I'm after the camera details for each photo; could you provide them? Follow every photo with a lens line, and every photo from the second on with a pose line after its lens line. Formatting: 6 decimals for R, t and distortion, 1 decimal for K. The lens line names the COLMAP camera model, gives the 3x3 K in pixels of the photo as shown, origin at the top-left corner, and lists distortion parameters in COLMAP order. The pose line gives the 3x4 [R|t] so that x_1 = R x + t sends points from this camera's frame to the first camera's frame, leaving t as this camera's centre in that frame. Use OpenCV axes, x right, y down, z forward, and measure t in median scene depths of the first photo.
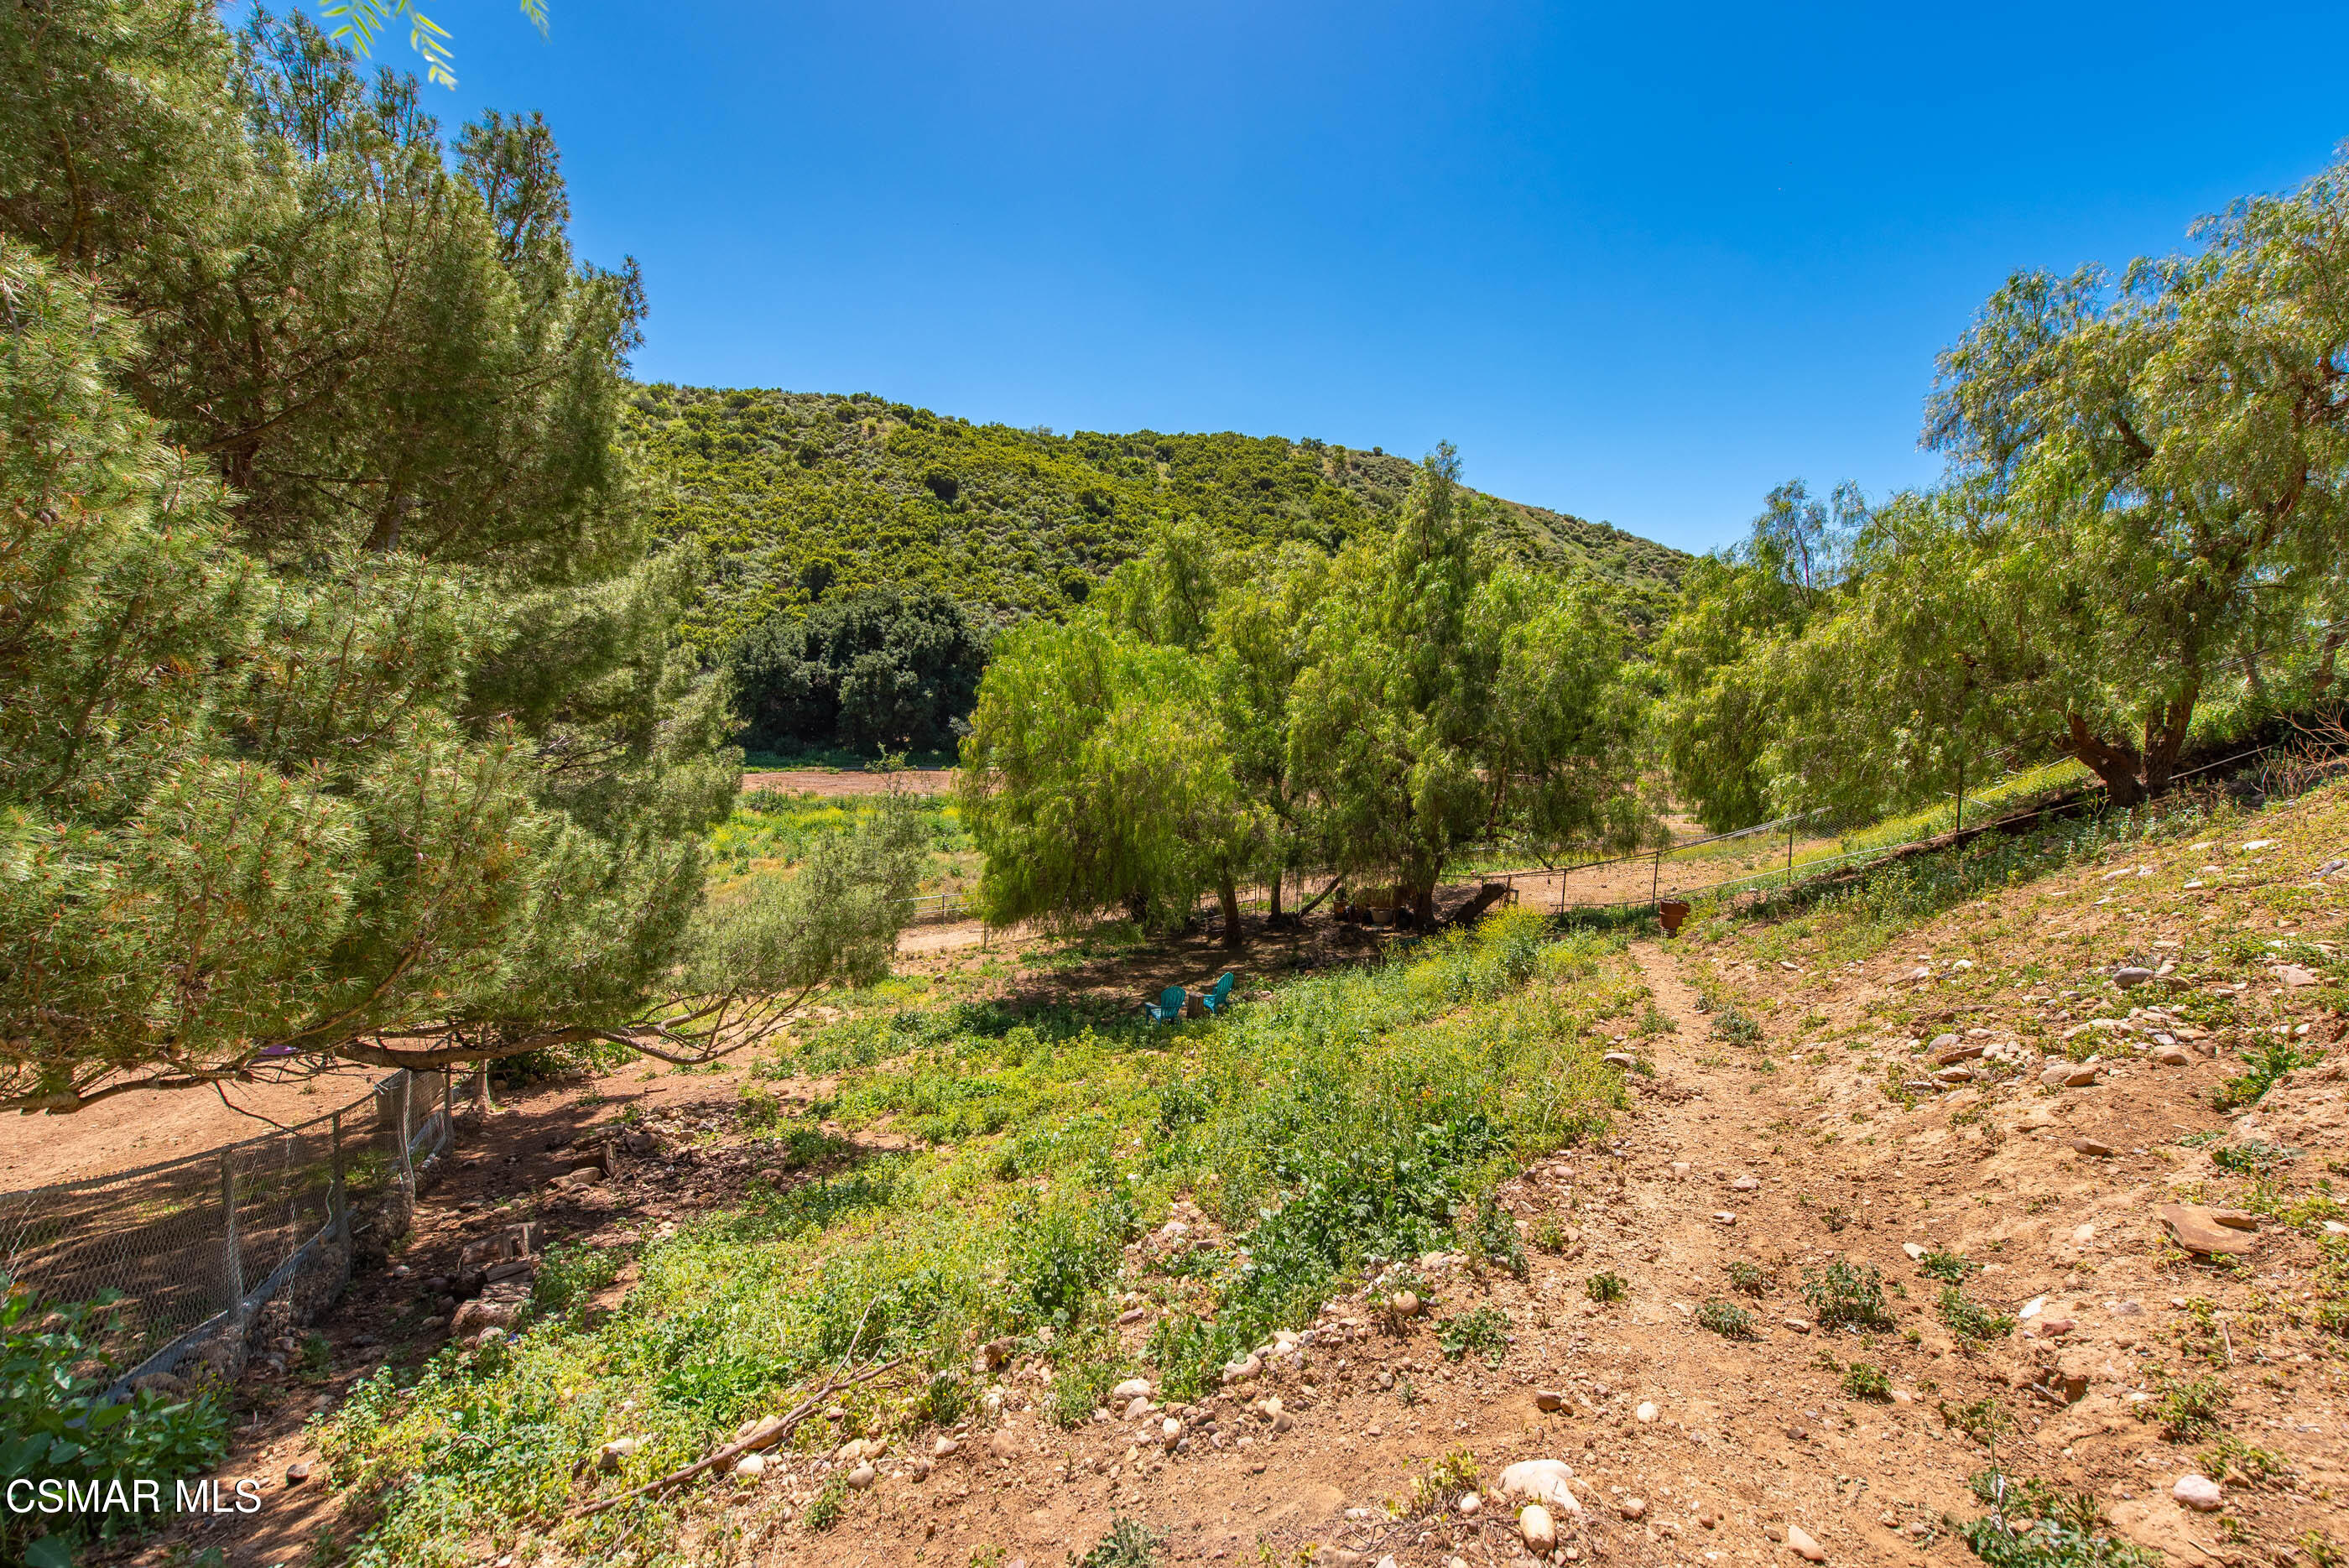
lens RADIAL K [[945.3, 0, 1187.8], [0, 945.3, 789.2], [0, 0, 1]] dist [0.024914, -0.009993]
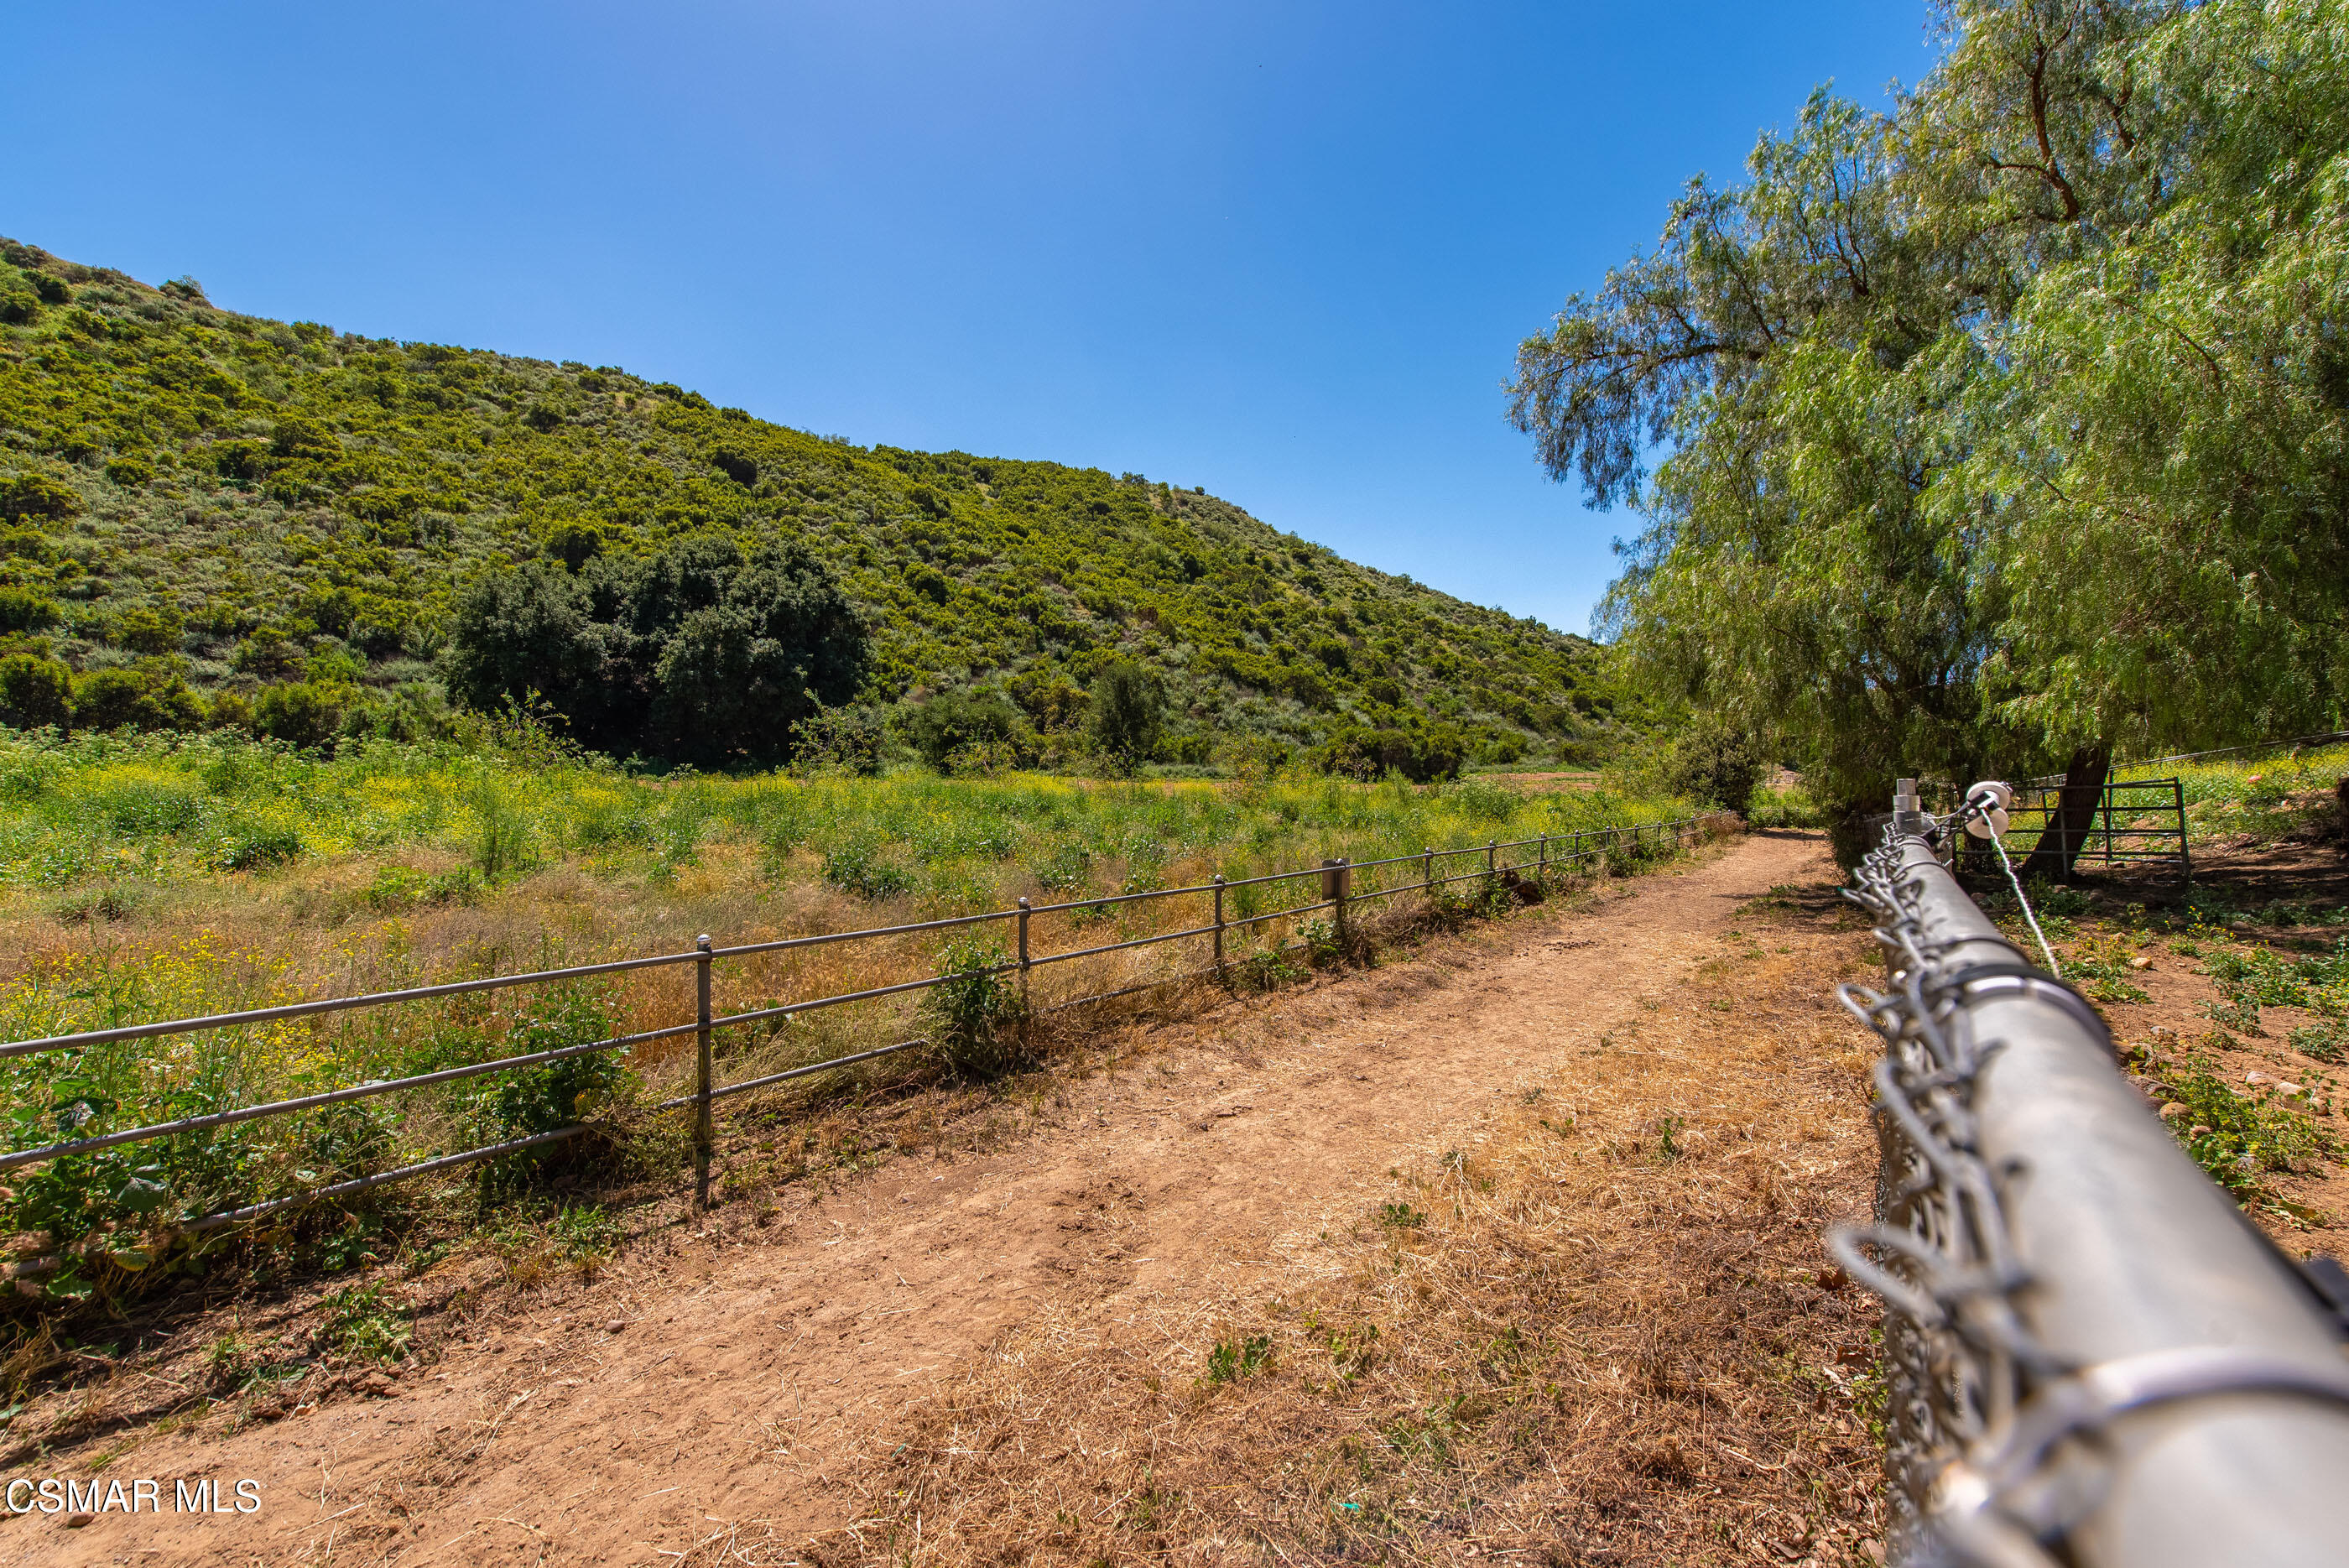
lens RADIAL K [[931.6, 0, 1184.0], [0, 931.6, 786.7], [0, 0, 1]] dist [0.017947, -0.004568]
pose [[0.965987, -0.023816, 0.257491, -0.105129], [0.044810, 0.996102, -0.075975, 0.026207], [-0.254678, 0.084929, 0.963289, 0.167218]]
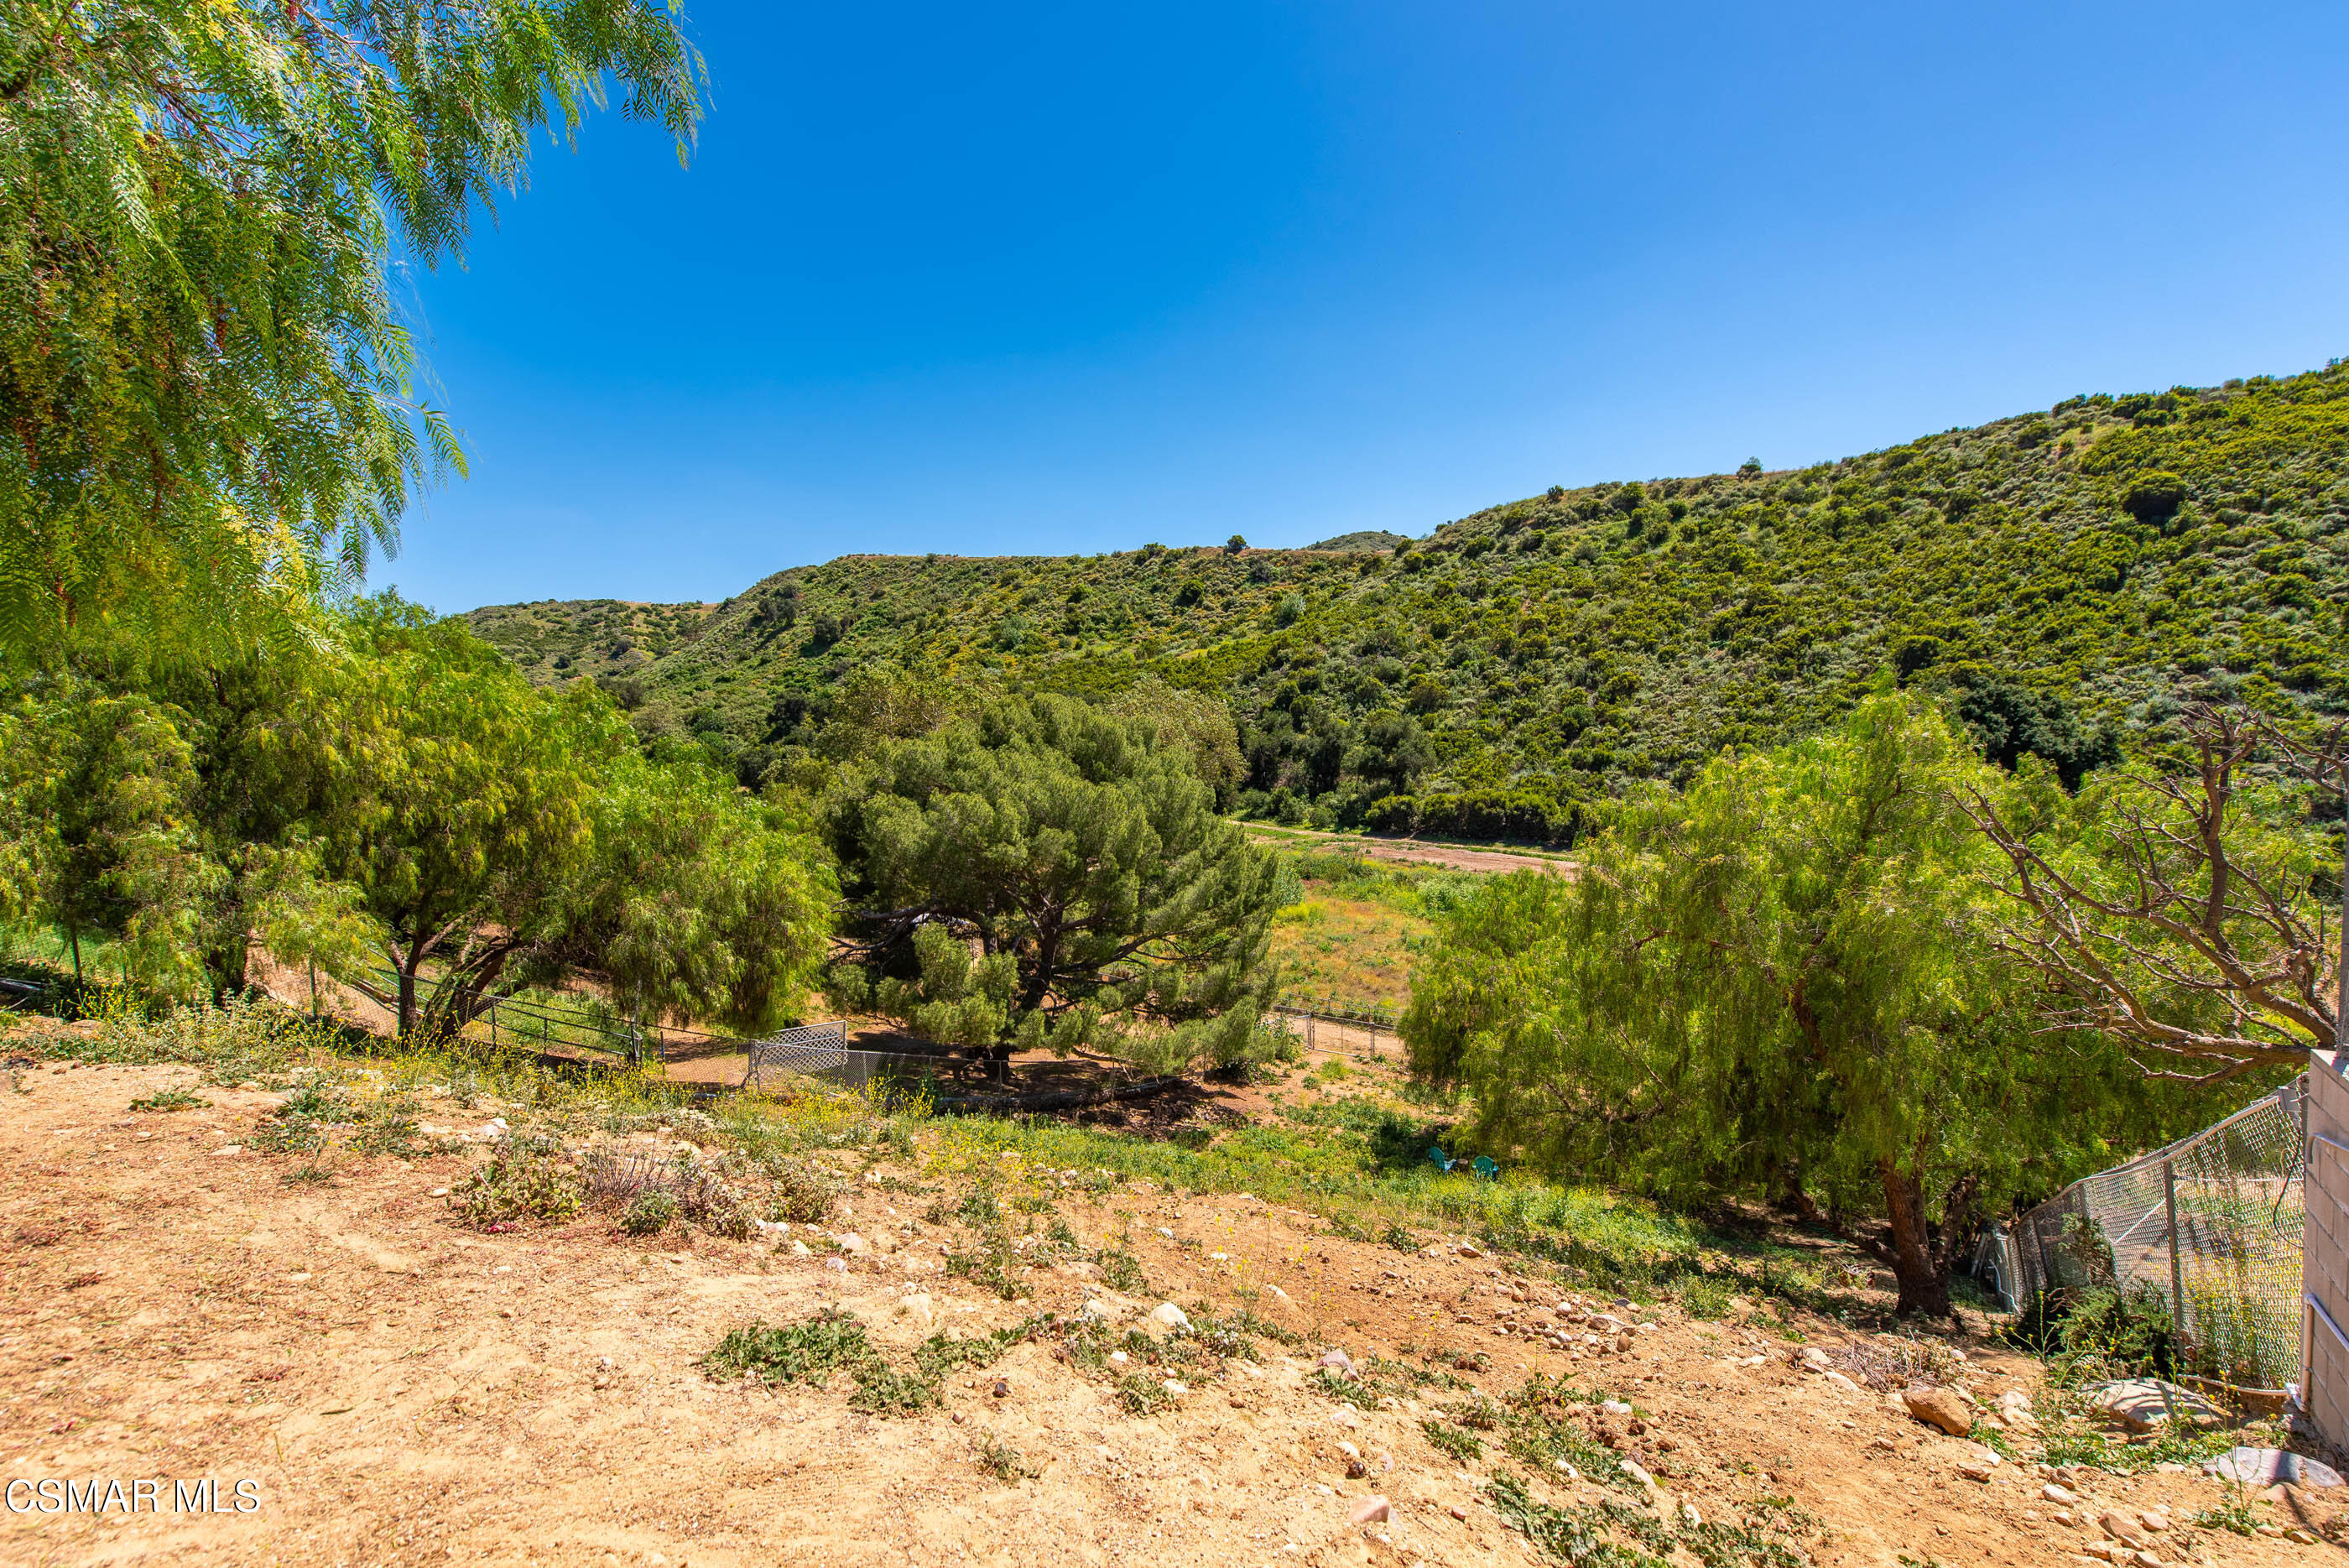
lens RADIAL K [[932.2, 0, 1182.3], [0, 932.2, 791.4], [0, 0, 1]] dist [0.022164, -0.008311]
pose [[0.383739, 0.027219, -0.923040, 0.151056], [-0.060526, 0.998158, 0.004272, -0.044750], [0.921456, 0.054228, 0.384679, 0.001410]]
